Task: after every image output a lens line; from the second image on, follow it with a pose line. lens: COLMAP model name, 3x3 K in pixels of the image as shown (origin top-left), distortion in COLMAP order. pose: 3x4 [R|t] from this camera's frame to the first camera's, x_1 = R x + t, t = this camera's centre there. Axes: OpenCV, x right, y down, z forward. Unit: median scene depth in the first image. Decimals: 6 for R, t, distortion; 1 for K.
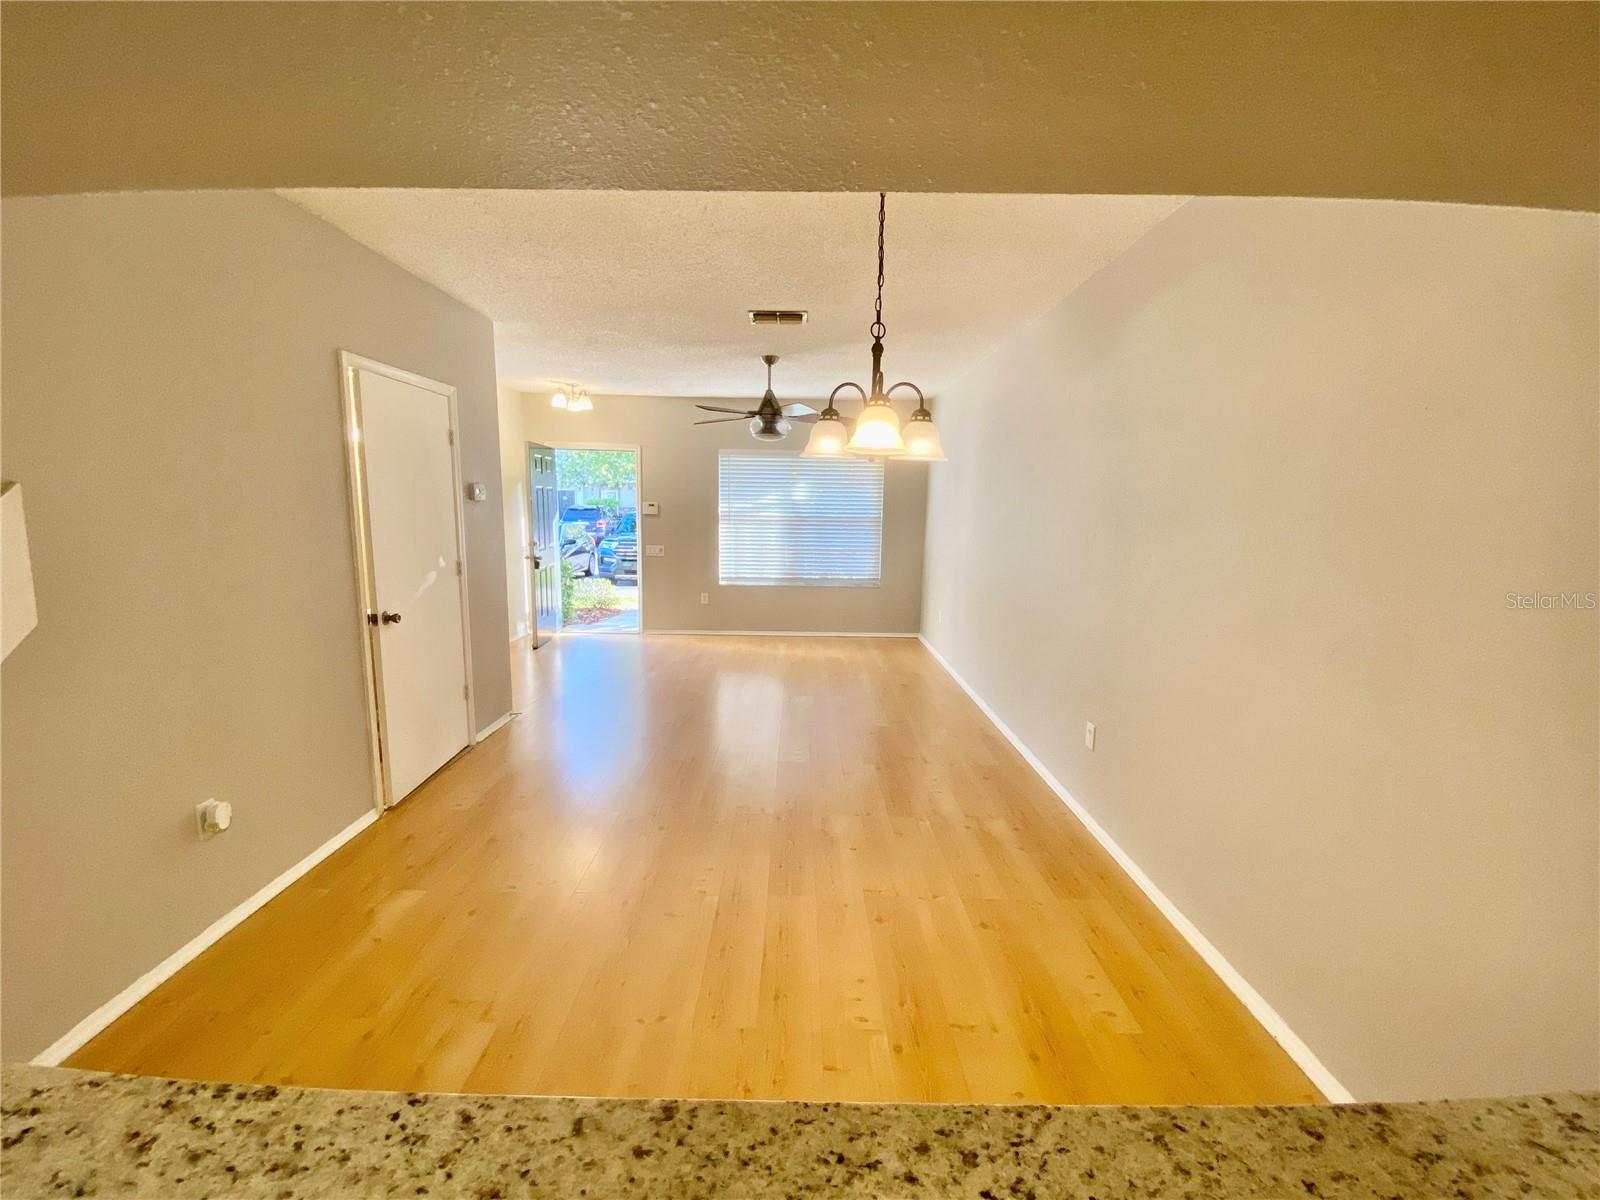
lens RADIAL K [[651.6, 0, 797.4], [0, 651.6, 598.5], [0, 0, 1]] dist [0.040217, -0.030136]
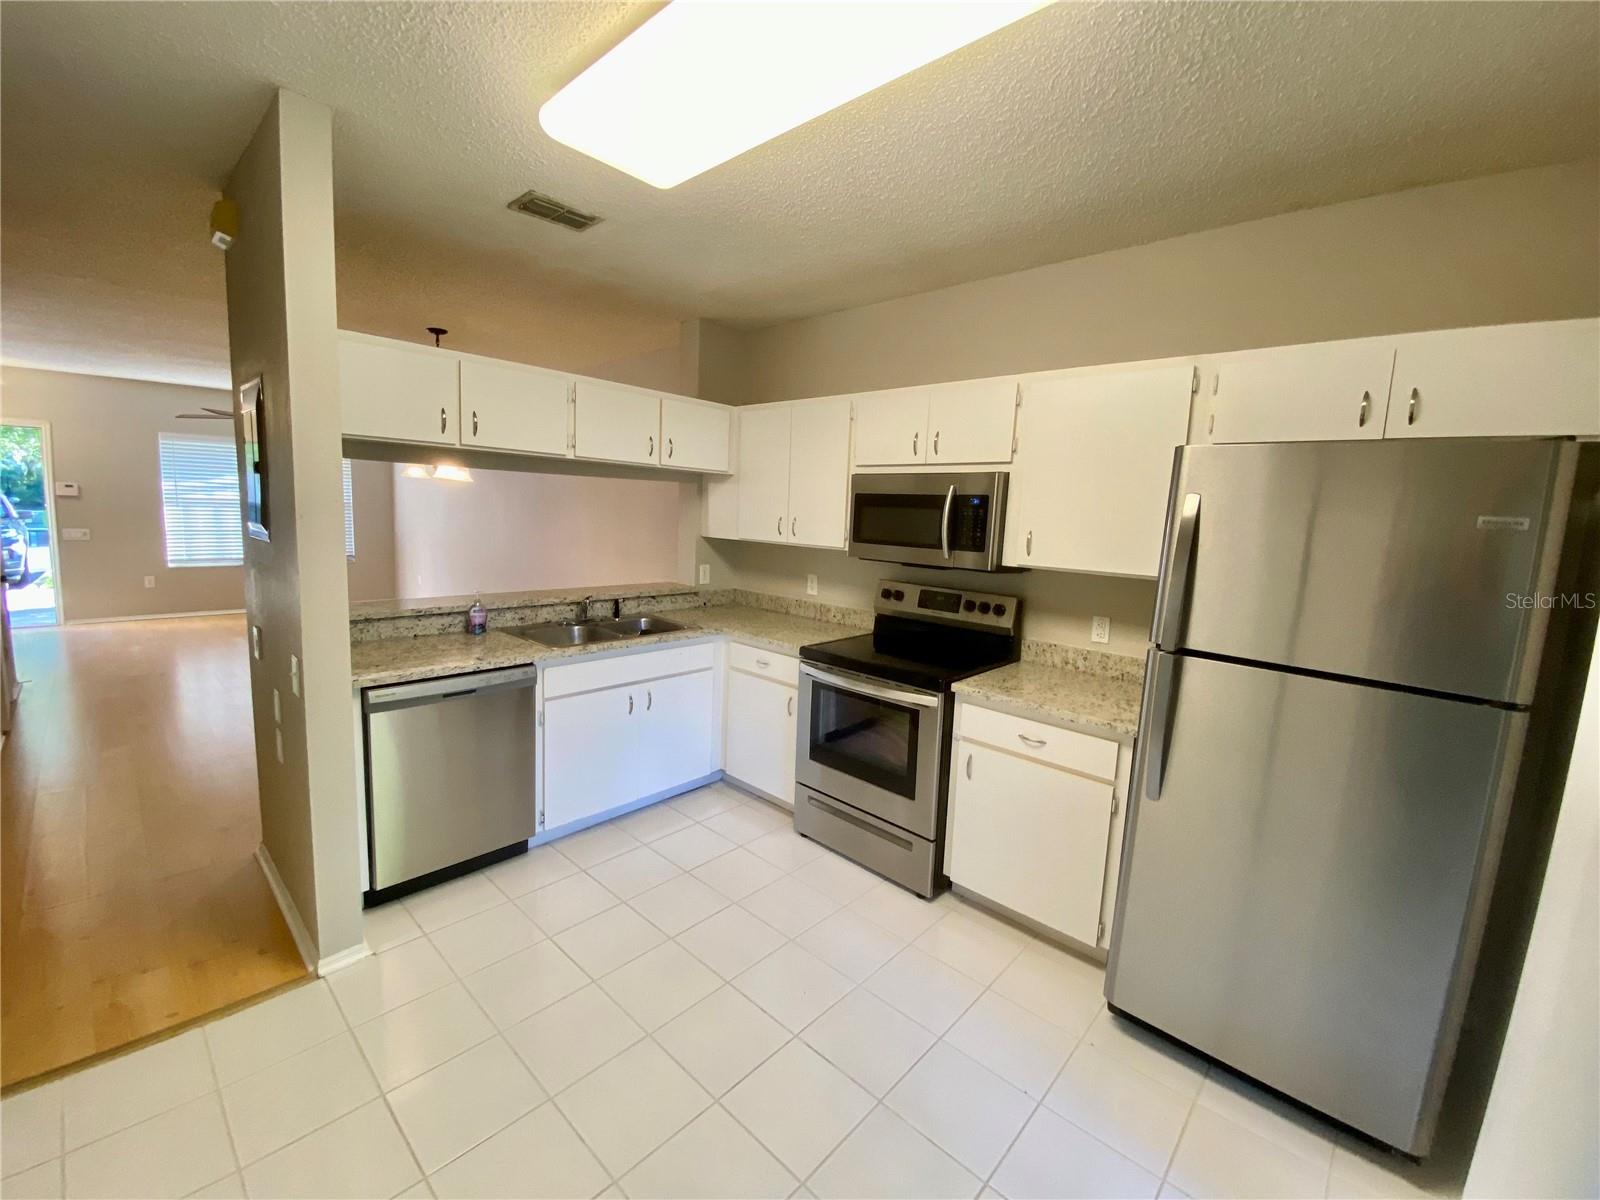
lens RADIAL K [[660.0, 0, 800.0], [0, 660.0, 600.0], [0, 0, 1]] dist [0.030345, -0.025235]
pose [[0.680130, -0.085287, 0.728113, -0.303313], [0.072862, 0.996156, 0.048624, 0.072704], [-0.729461, 0.019981, 0.683730, -0.589024]]
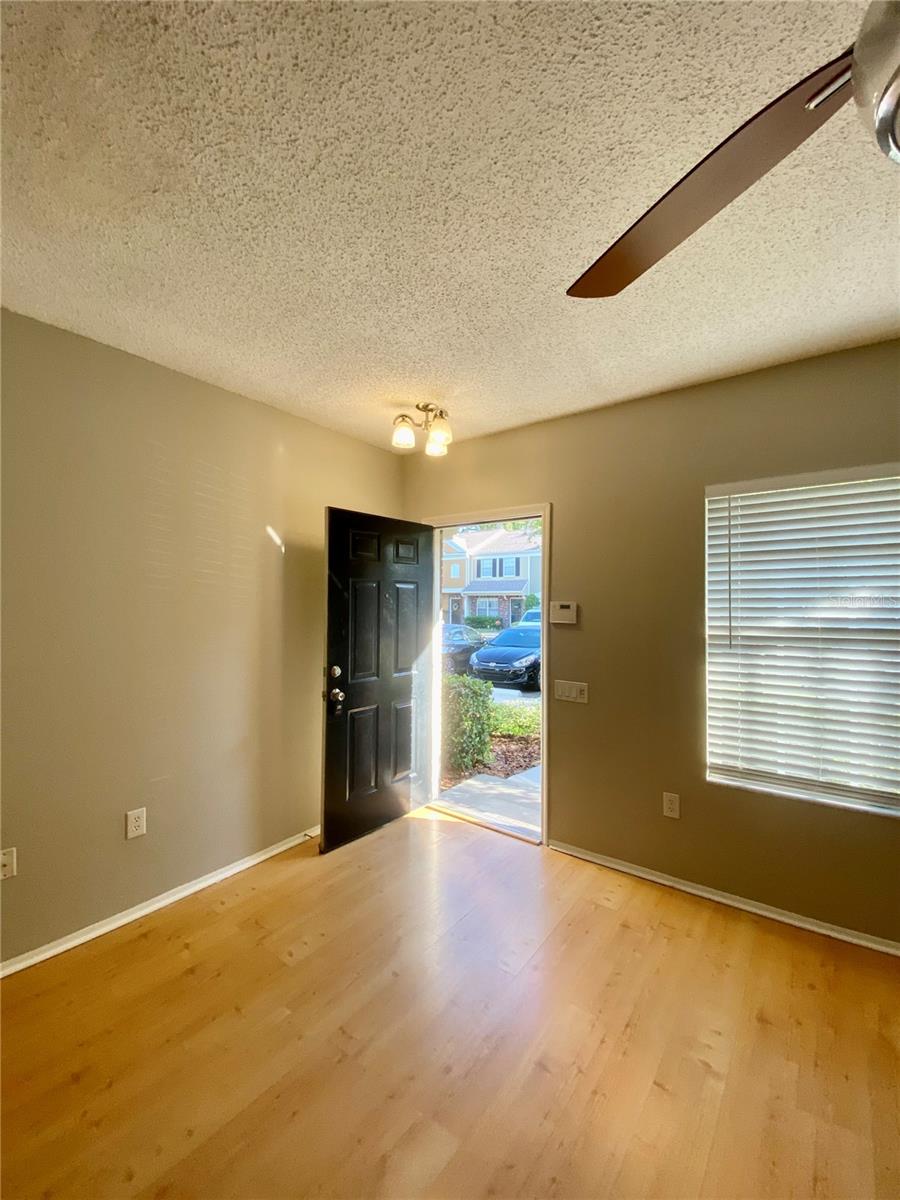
lens RADIAL K [[481.9, 0, 450.0], [0, 481.9, 600.0], [0, 0, 1]] dist [0.039086, -0.028650]
pose [[0.806405, -0.019110, -0.591054, -0.090587], [-0.077498, 0.987443, -0.137661, -0.123305], [0.586263, 0.156816, 0.794798, 0.895632]]
